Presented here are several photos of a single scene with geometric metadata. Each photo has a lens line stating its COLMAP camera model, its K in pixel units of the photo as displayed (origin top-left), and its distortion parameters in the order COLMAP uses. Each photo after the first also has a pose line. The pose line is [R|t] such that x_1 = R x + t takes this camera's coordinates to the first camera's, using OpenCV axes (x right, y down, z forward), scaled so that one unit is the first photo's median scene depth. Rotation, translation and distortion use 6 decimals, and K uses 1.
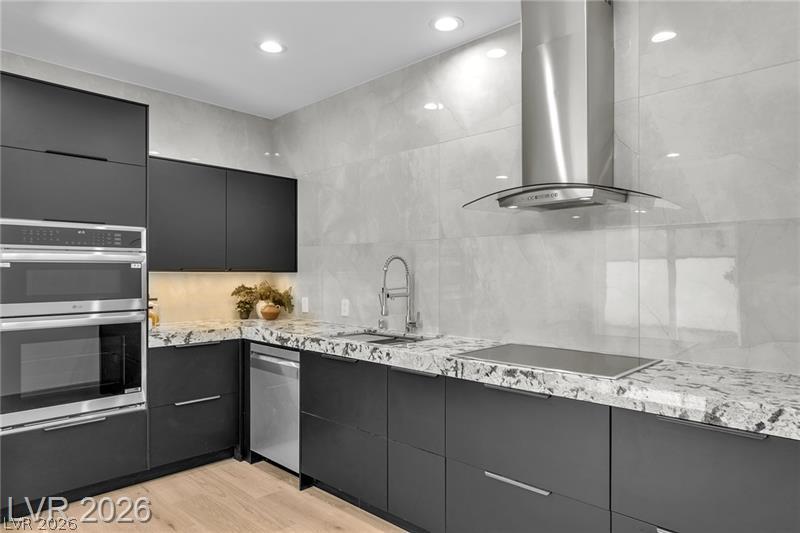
lens RADIAL K [[493.6, 0, 395.4], [0, 493.6, 271.7], [0, 0, 1]] dist [-0.003343, -0.002285]
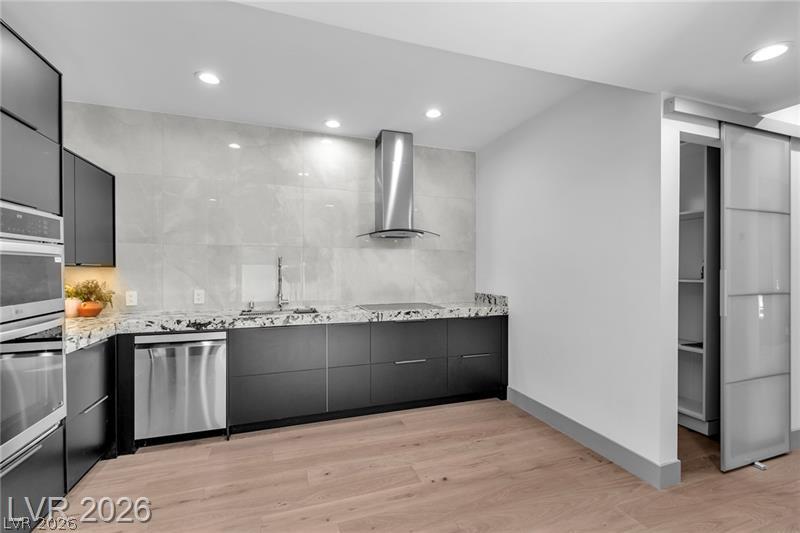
lens RADIAL K [[358.2, 0, 404.2], [0, 358.2, 268.6], [0, 0, 1]] dist [0.002058, -0.000566]
pose [[0.461543, -0.000845, 0.887118, -0.783049], [-0.002901, 0.999993, 0.002463, -0.000010], [-0.887113, -0.003711, 0.461537, 0.175309]]
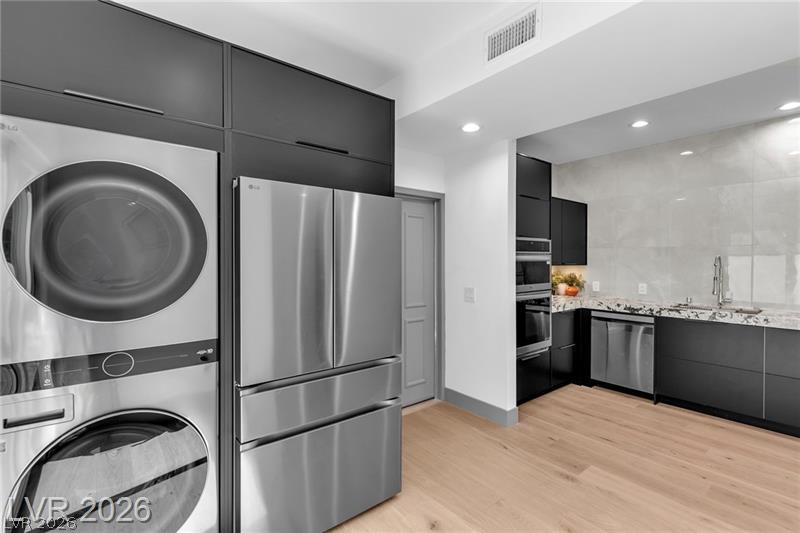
lens RADIAL K [[358.2, 0, 408.2], [0, 358.2, 265.3], [0, 0, 1]] dist [0.002058, -0.000566]
pose [[0.991276, 0.001310, -0.131799, -0.811418], [0.000914, 0.999858, 0.016817, -0.023266], [0.131803, -0.016791, 0.991134, -0.234445]]
